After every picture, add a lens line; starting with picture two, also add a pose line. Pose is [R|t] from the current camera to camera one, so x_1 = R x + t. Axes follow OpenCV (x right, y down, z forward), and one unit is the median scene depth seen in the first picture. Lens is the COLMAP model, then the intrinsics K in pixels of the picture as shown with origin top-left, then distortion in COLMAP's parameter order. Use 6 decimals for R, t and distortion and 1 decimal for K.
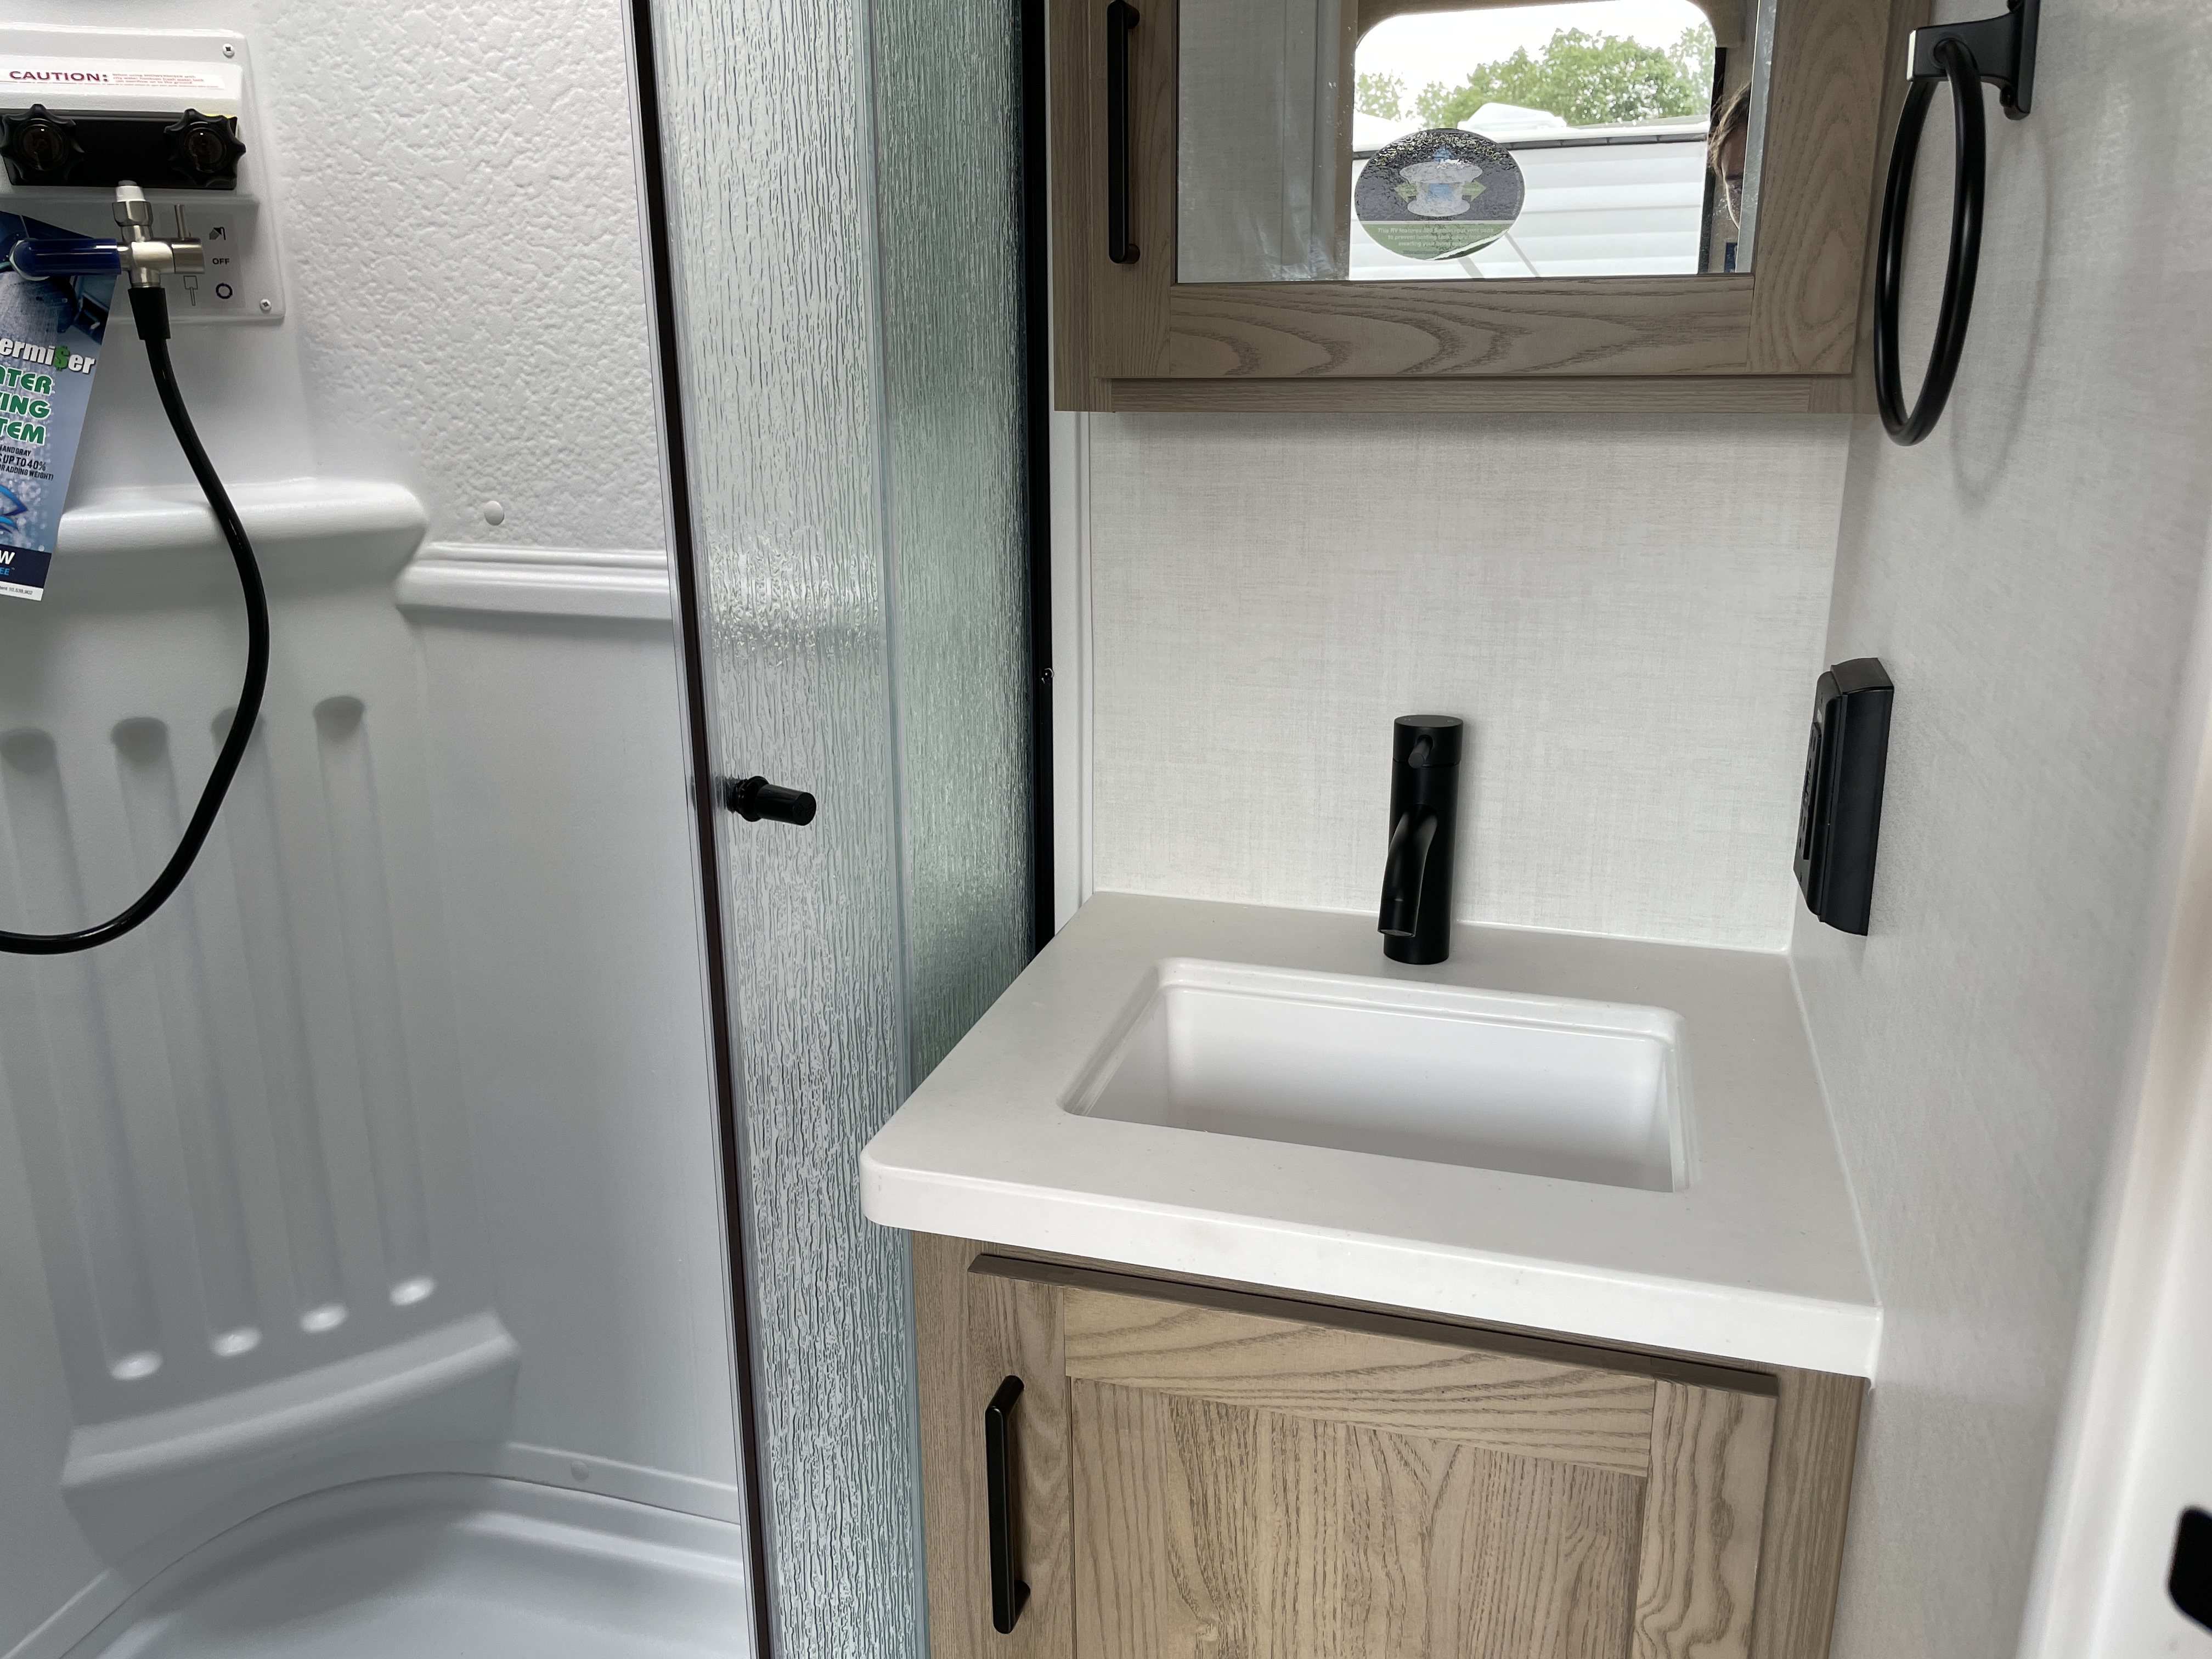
lens RADIAL K [[1695.4, 0, 1096.9], [0, 1695.4, 815.1], [0, 0, 1]] dist [0.070562, -0.098720]
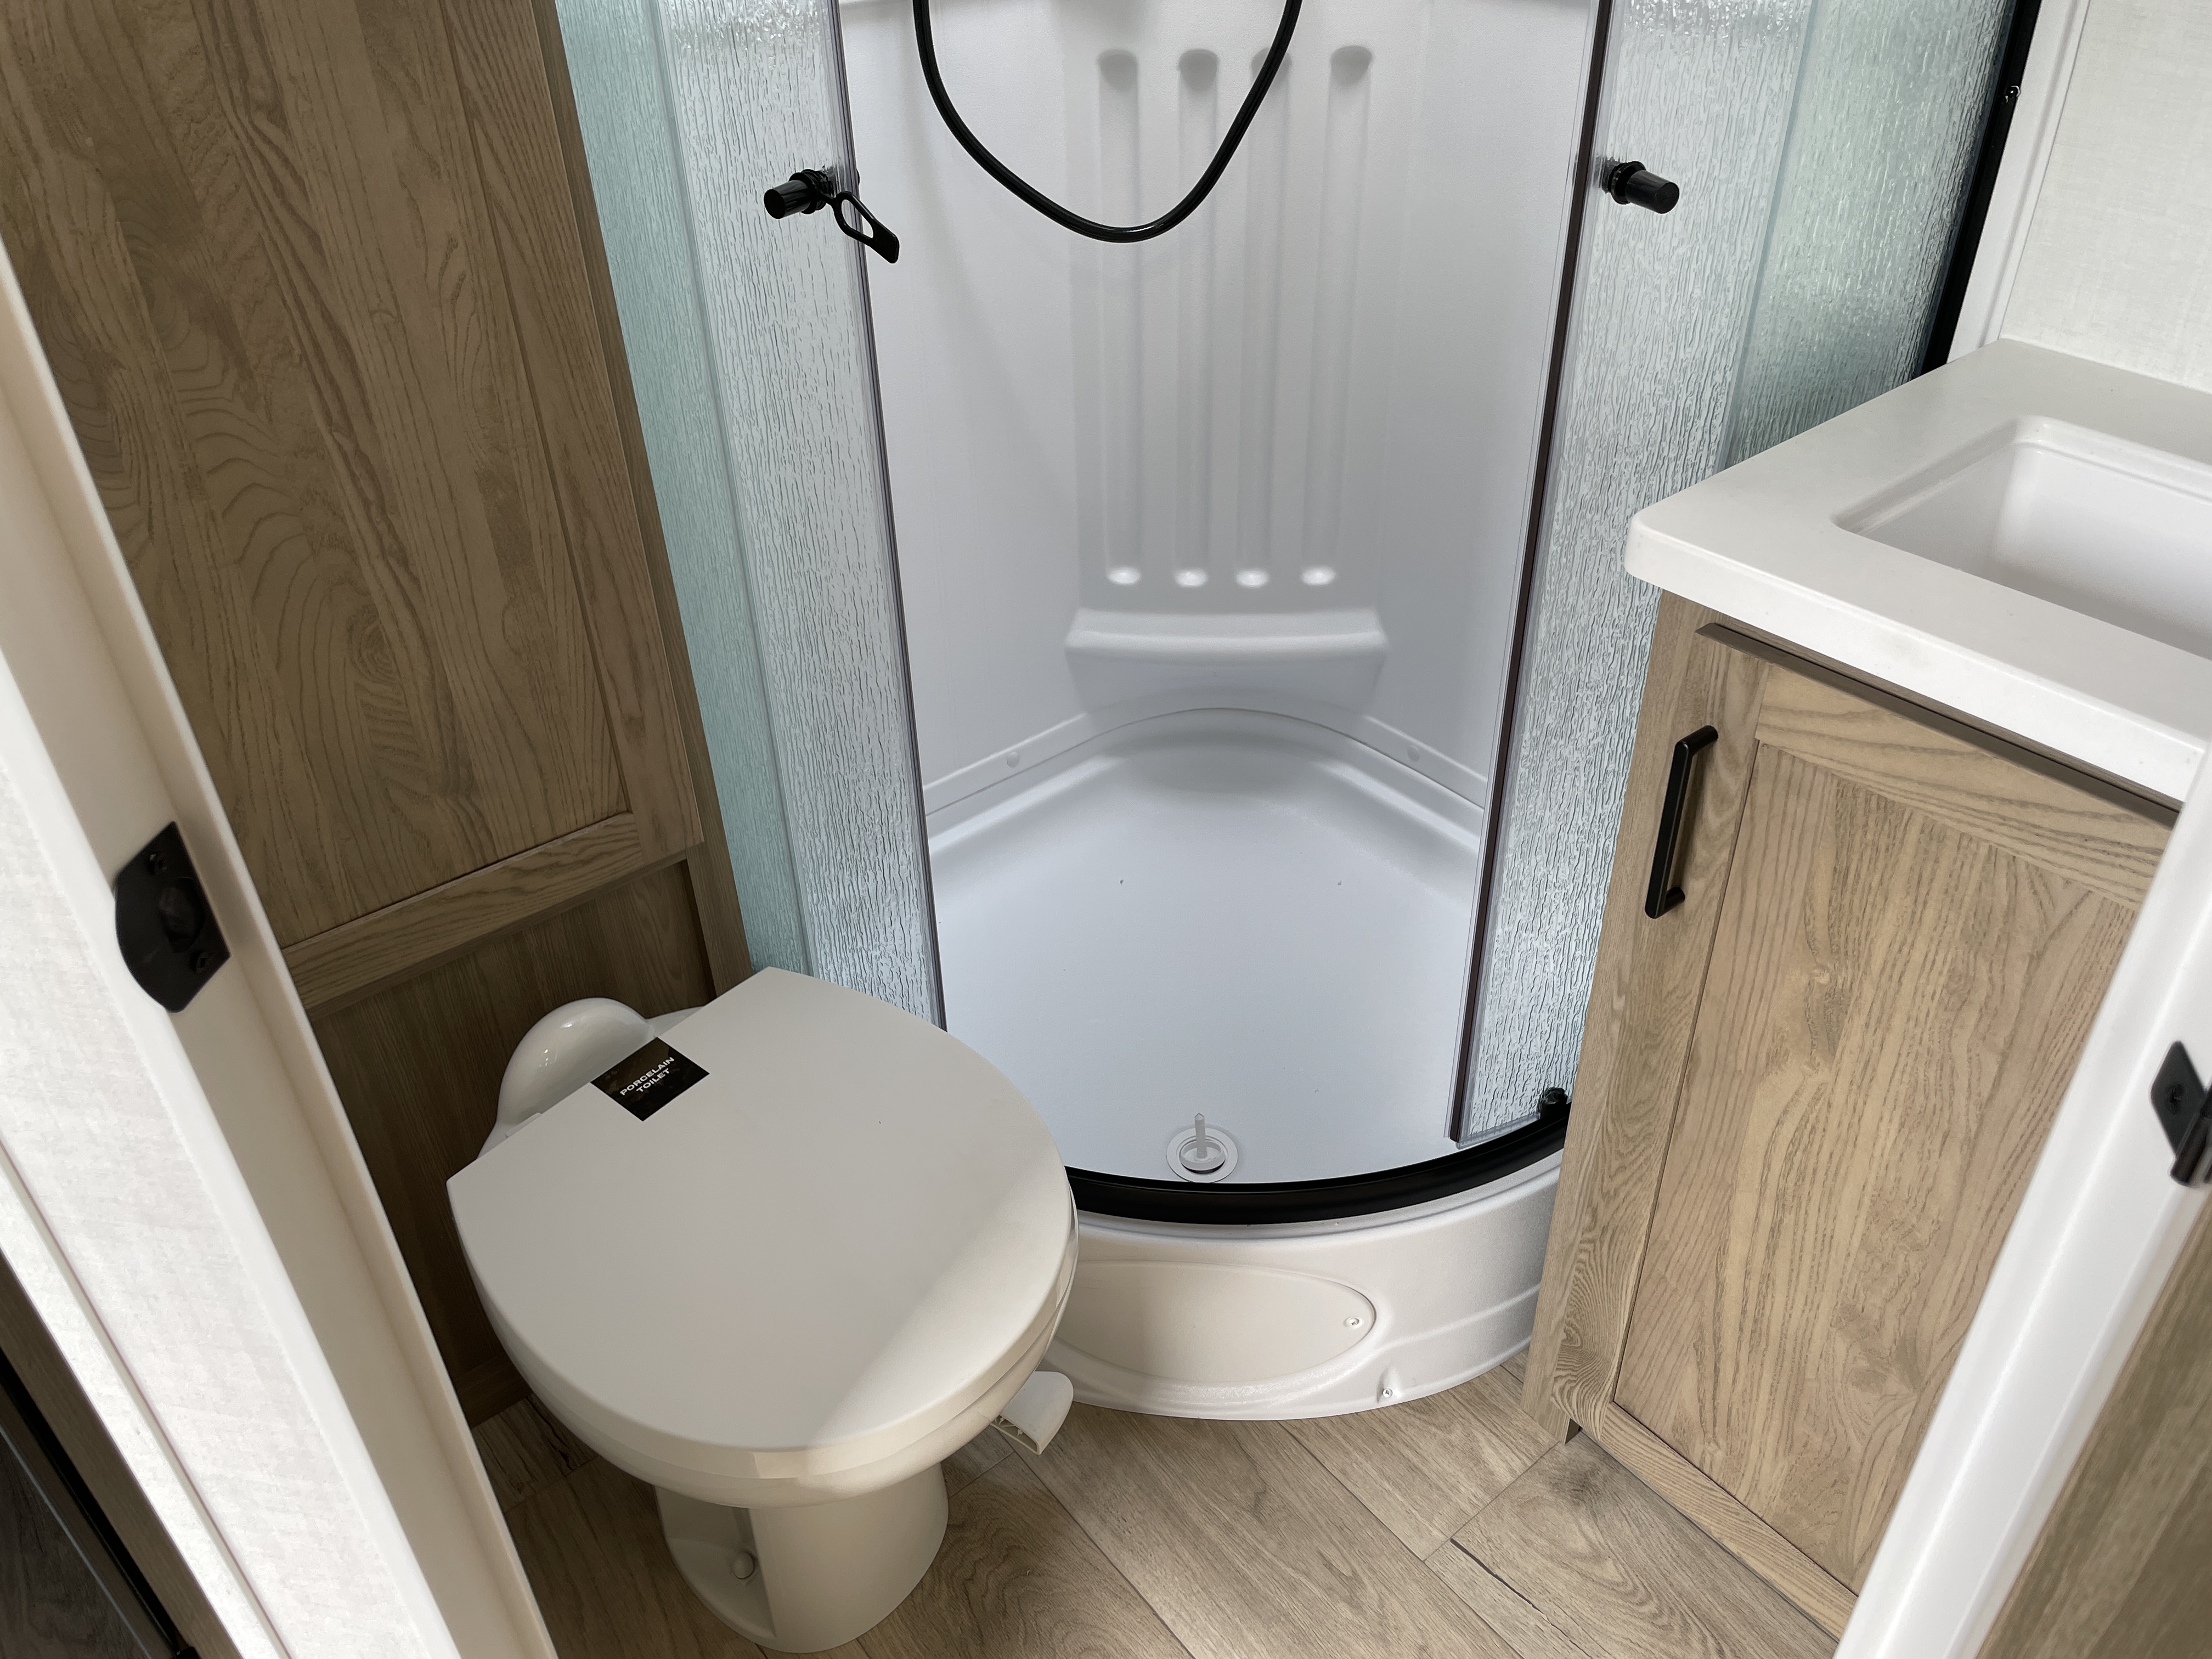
lens RADIAL K [[1695.4, 0, 1096.9], [0, 1695.4, 815.1], [0, 0, 1]] dist [0.070562, -0.098720]
pose [[0.825054, 0.312035, -0.471085, 0.178021], [-0.135448, 0.918605, 0.371240, 0.001441], [0.548580, -0.242485, 0.800163, -0.202630]]
